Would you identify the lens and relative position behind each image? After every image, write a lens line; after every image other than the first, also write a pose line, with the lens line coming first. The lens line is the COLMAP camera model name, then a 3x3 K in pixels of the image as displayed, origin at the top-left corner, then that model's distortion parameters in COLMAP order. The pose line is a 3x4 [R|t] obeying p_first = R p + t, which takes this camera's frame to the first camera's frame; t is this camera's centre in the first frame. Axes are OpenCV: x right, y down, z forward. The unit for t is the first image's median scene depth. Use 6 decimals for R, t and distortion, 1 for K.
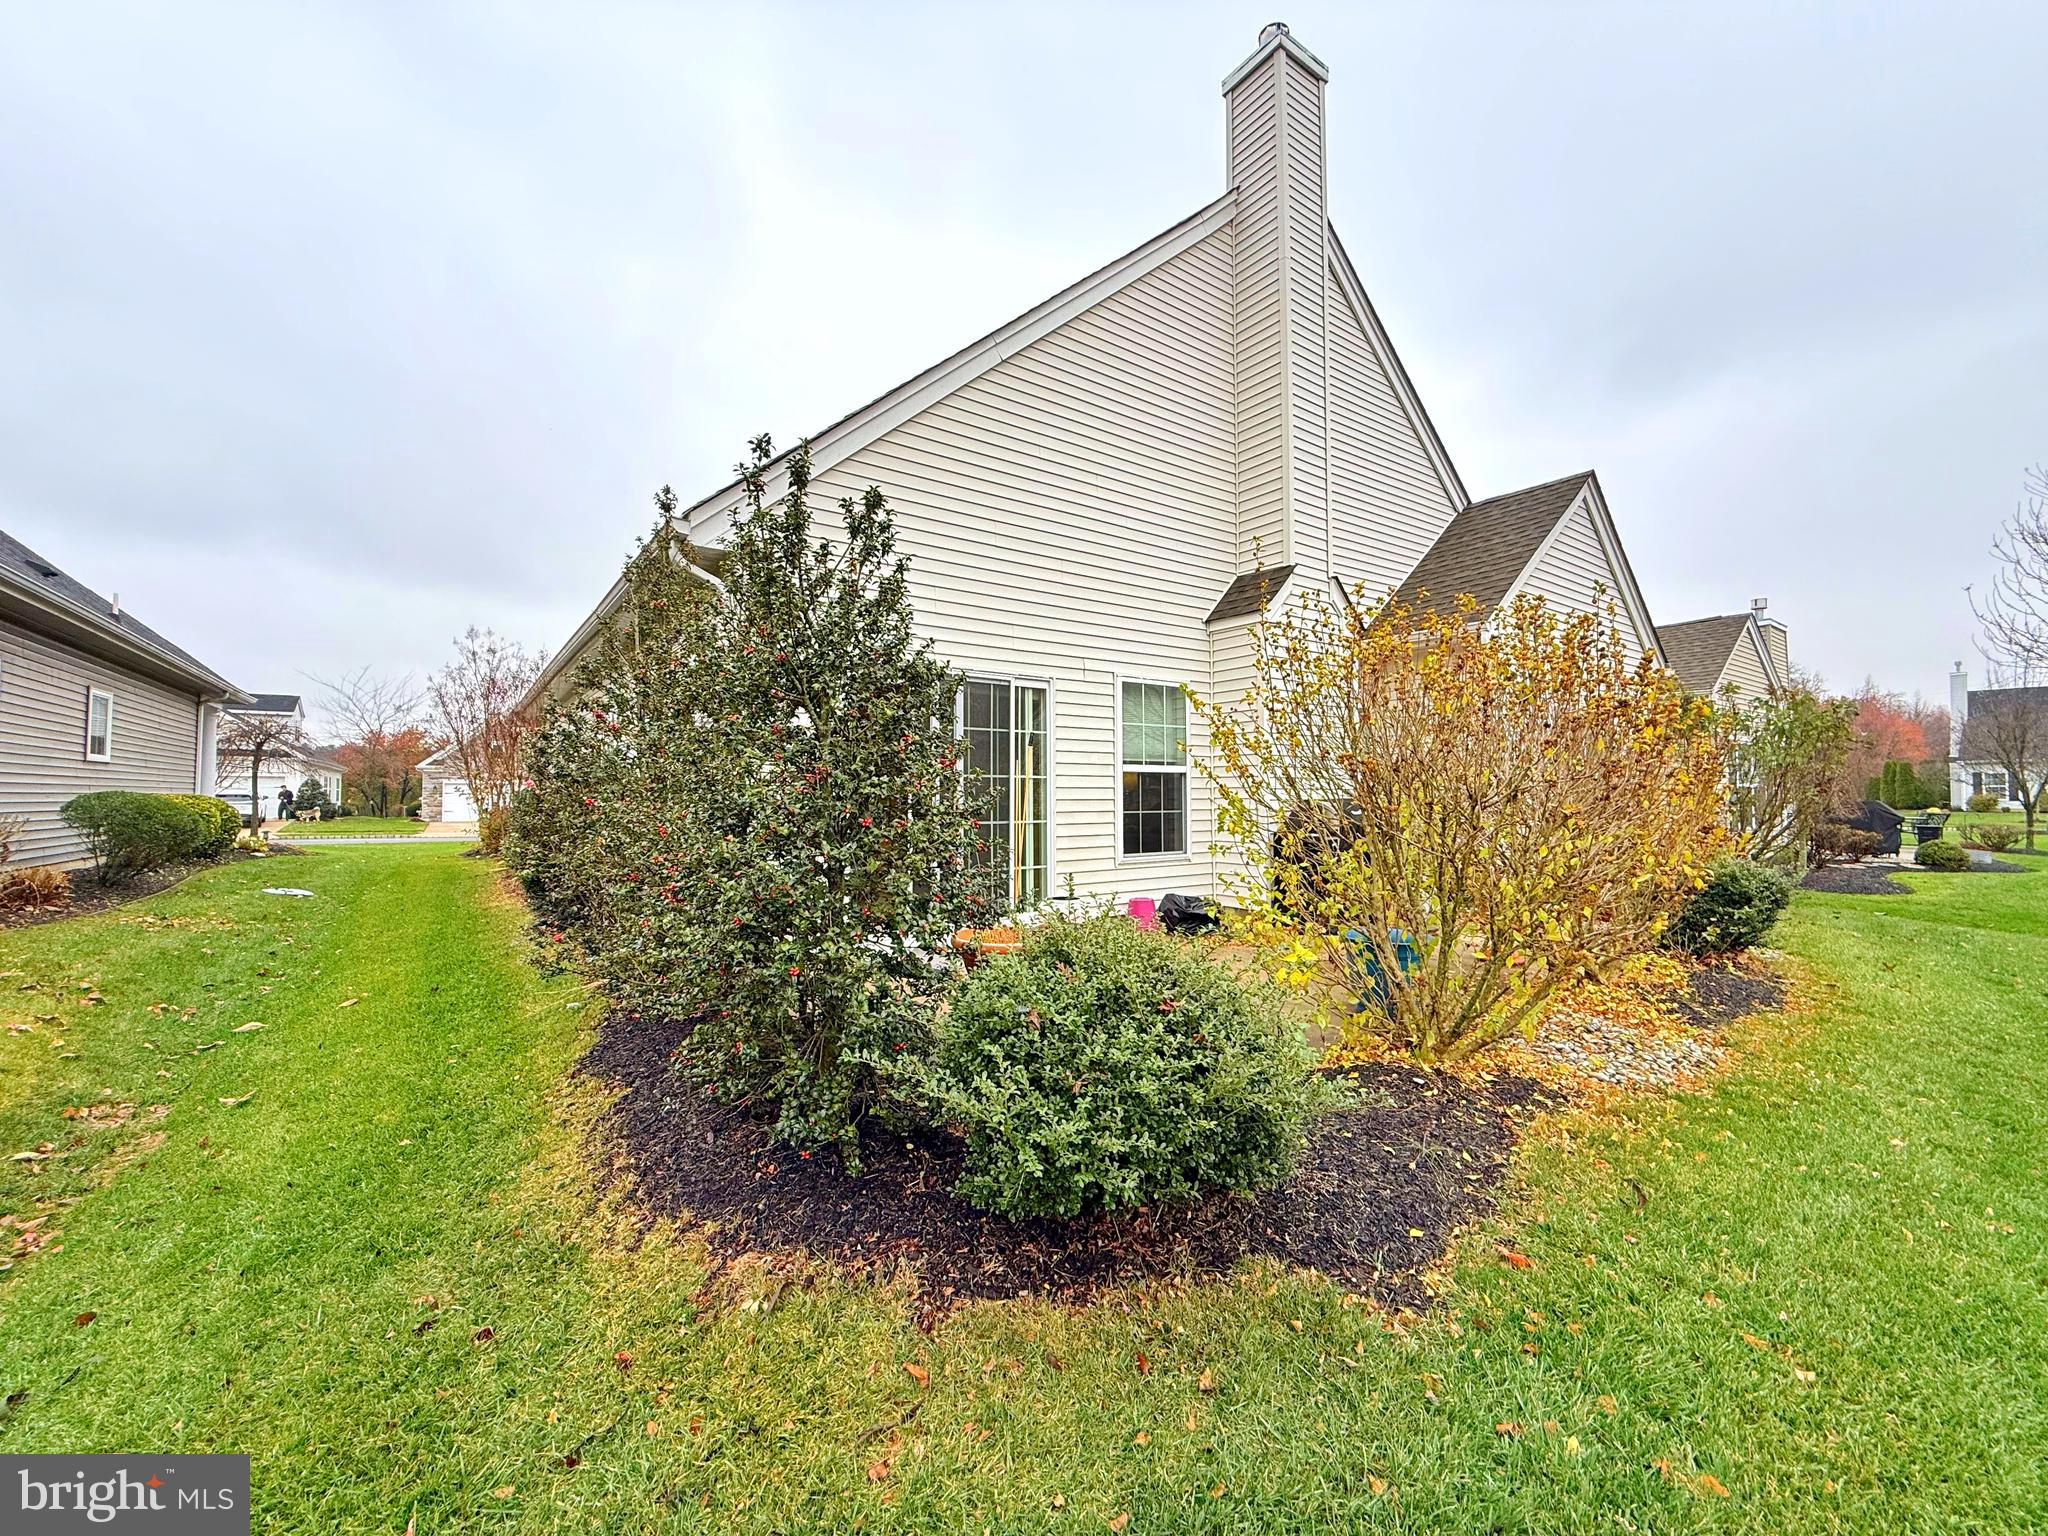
lens RADIAL K [[817.9, 0, 1019.6], [0, 817.9, 766.2], [0, 0, 1]] dist [-0.000326, 0.000620]
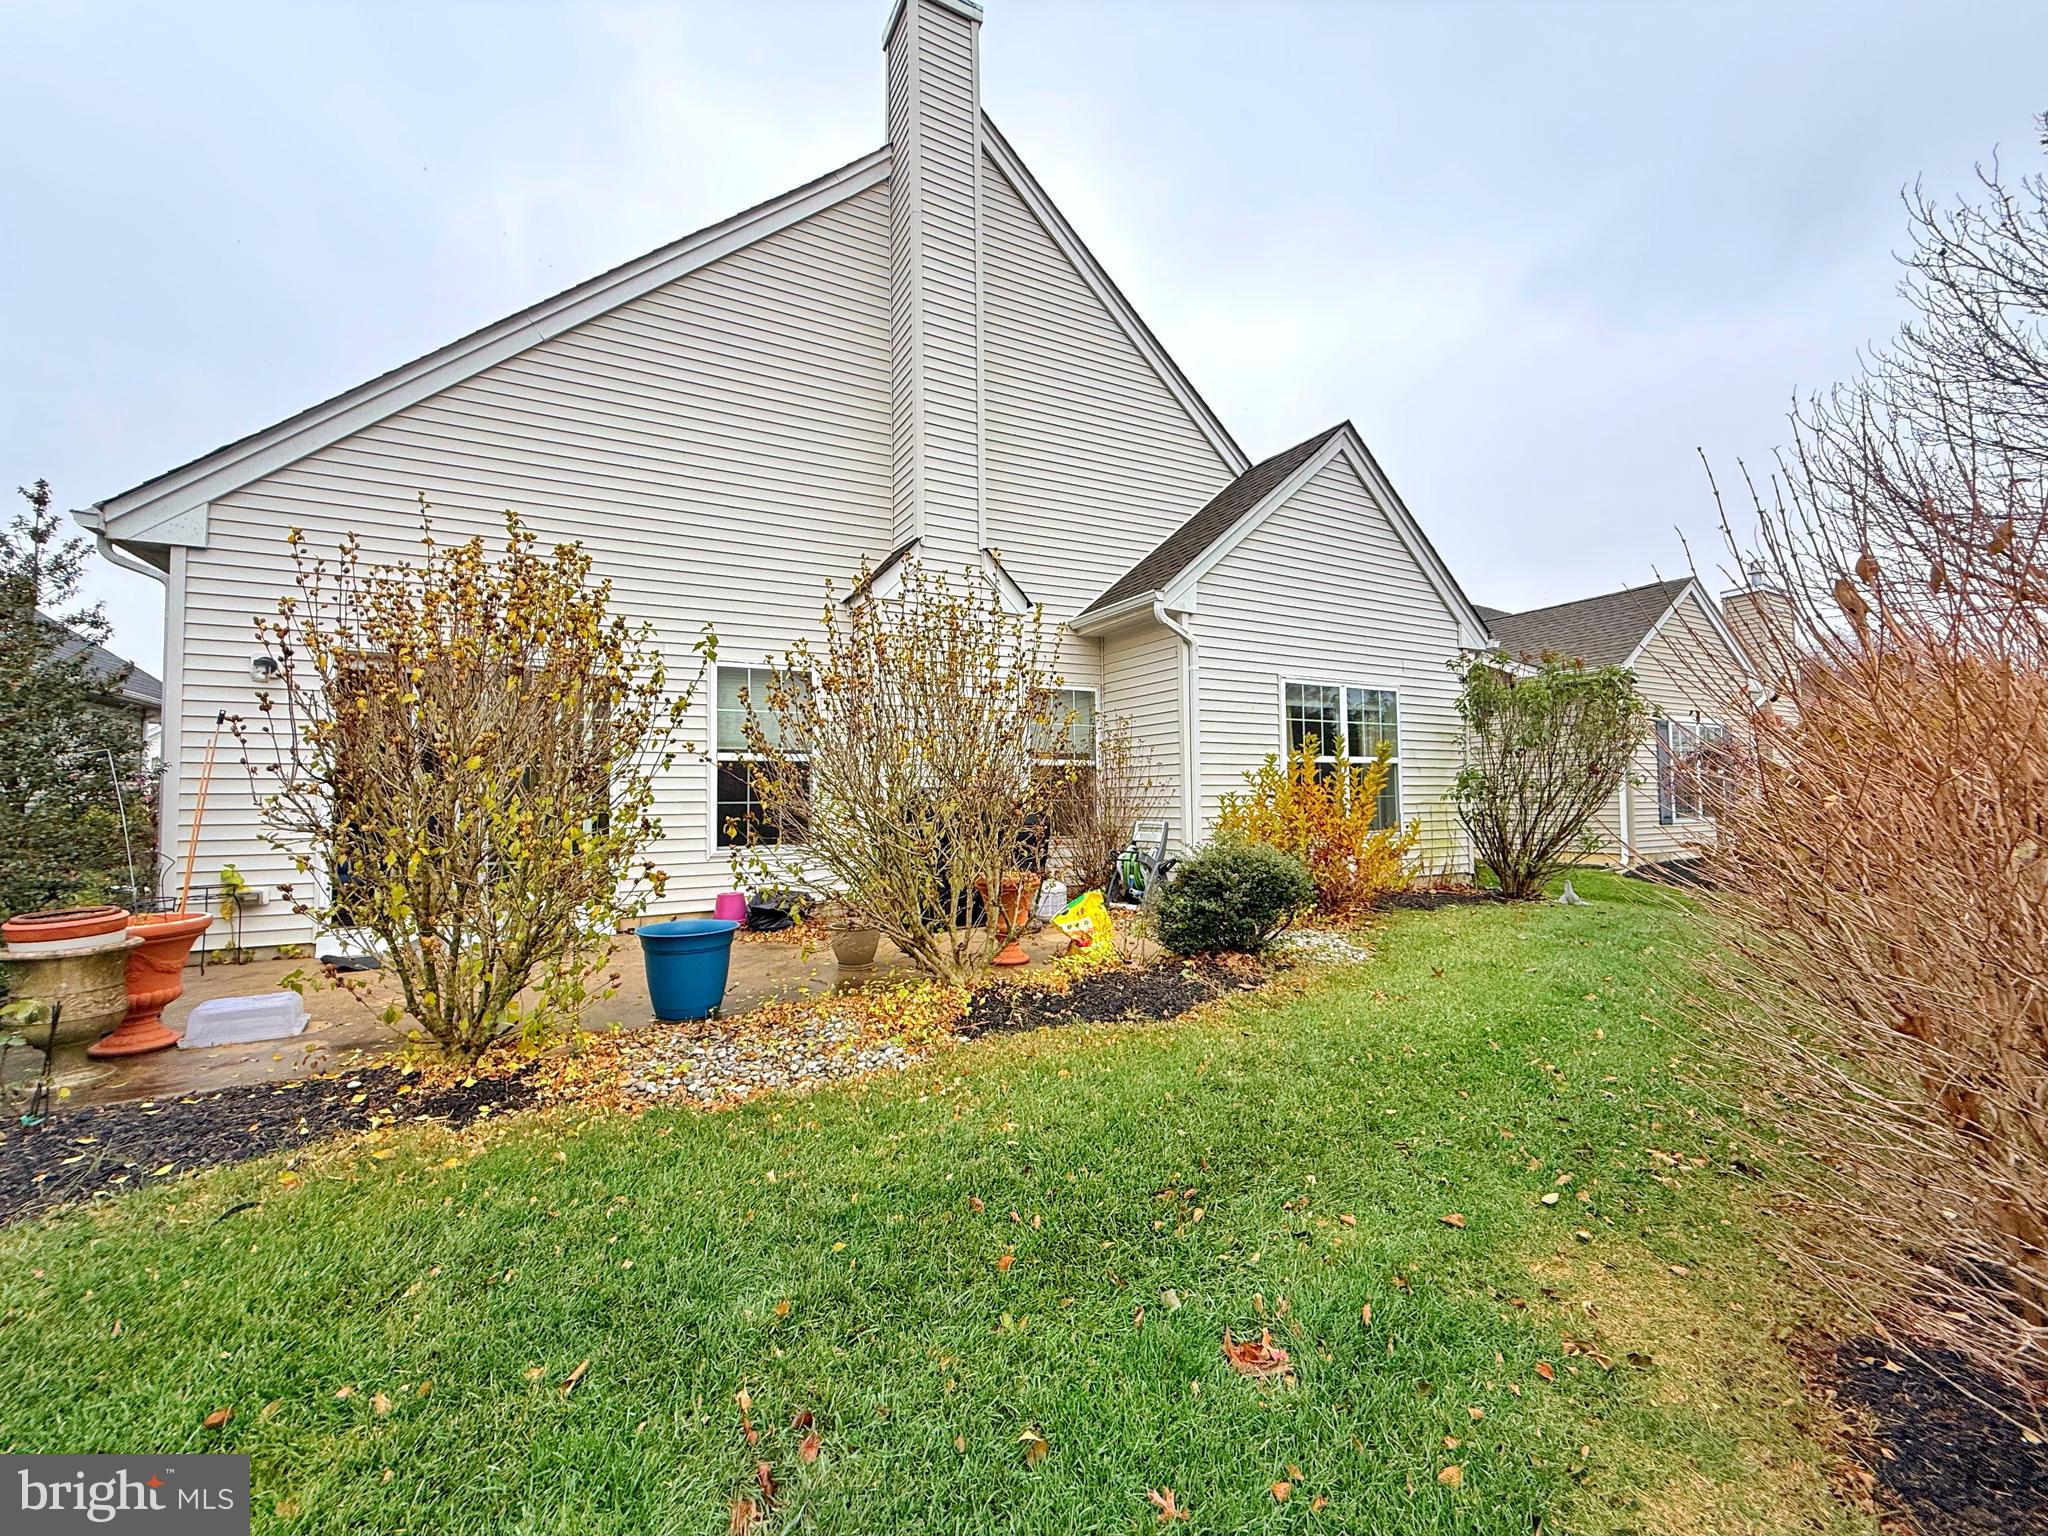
lens RADIAL K [[817.9, 0, 1019.6], [0, 817.9, 766.2], [0, 0, 1]] dist [-0.000326, 0.000620]
pose [[0.992552, -0.015420, -0.120838, 0.589787], [0.014578, 0.999863, -0.007854, 0.025817], [0.120943, 0.006034, 0.992641, 0.092134]]
